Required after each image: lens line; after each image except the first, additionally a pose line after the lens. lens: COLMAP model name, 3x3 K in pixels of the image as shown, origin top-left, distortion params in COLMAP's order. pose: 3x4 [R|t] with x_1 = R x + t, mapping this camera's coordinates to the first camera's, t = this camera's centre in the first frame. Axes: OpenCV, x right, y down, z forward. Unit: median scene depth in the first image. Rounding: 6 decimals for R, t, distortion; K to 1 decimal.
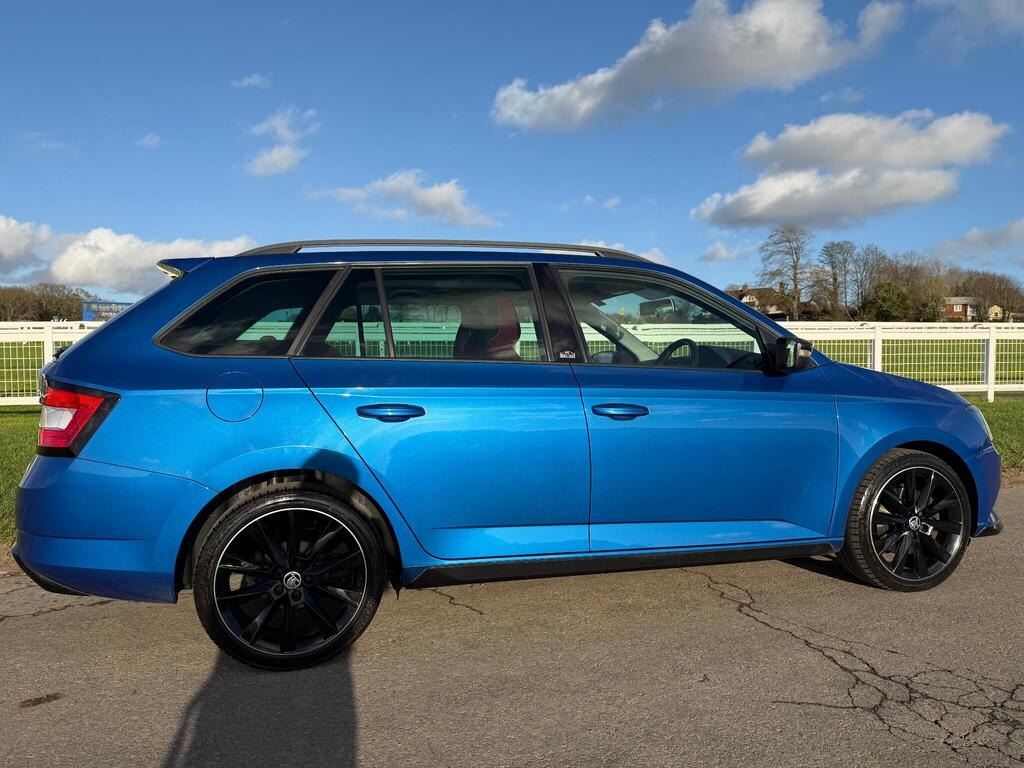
lens RADIAL K [[776.4, 0, 524.2], [0, 776.4, 367.5], [0, 0, 1]] dist [0.019183, -0.037280]
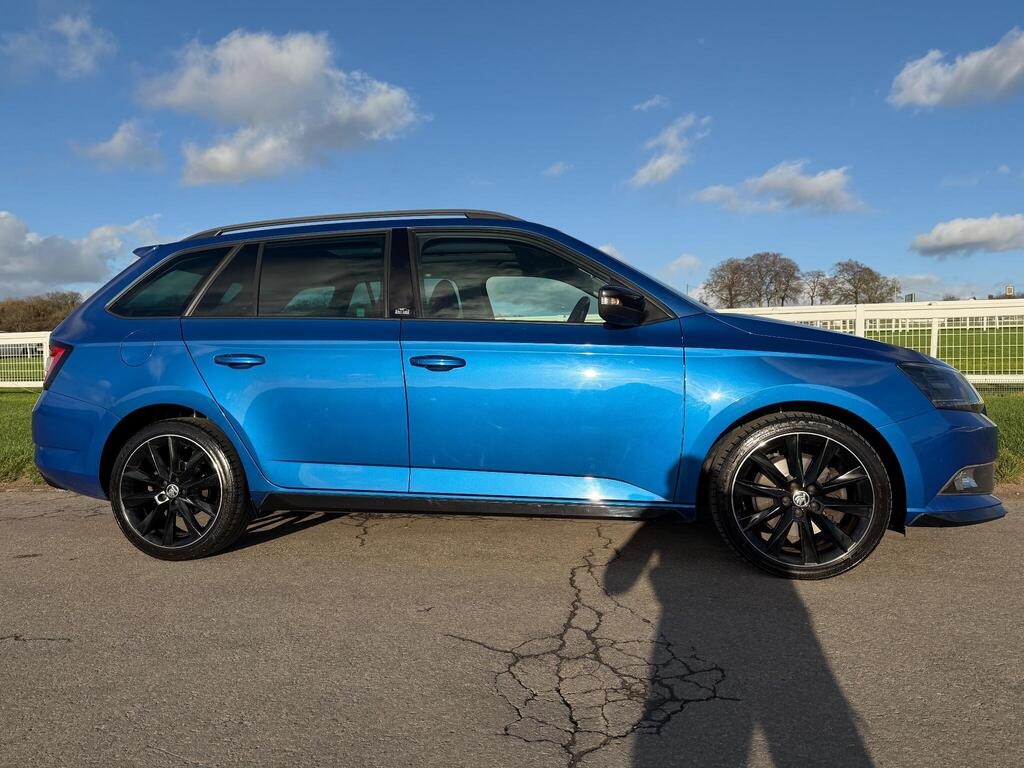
lens RADIAL K [[776.4, 0, 521.8], [0, 776.4, 387.3], [0, 0, 1]] dist [0.019183, -0.037280]
pose [[0.885972, 0.009307, -0.463646, 0.645554], [0.001277, 0.999746, 0.022507, 0.060389], [0.463738, -0.020533, 0.885735, 0.110321]]
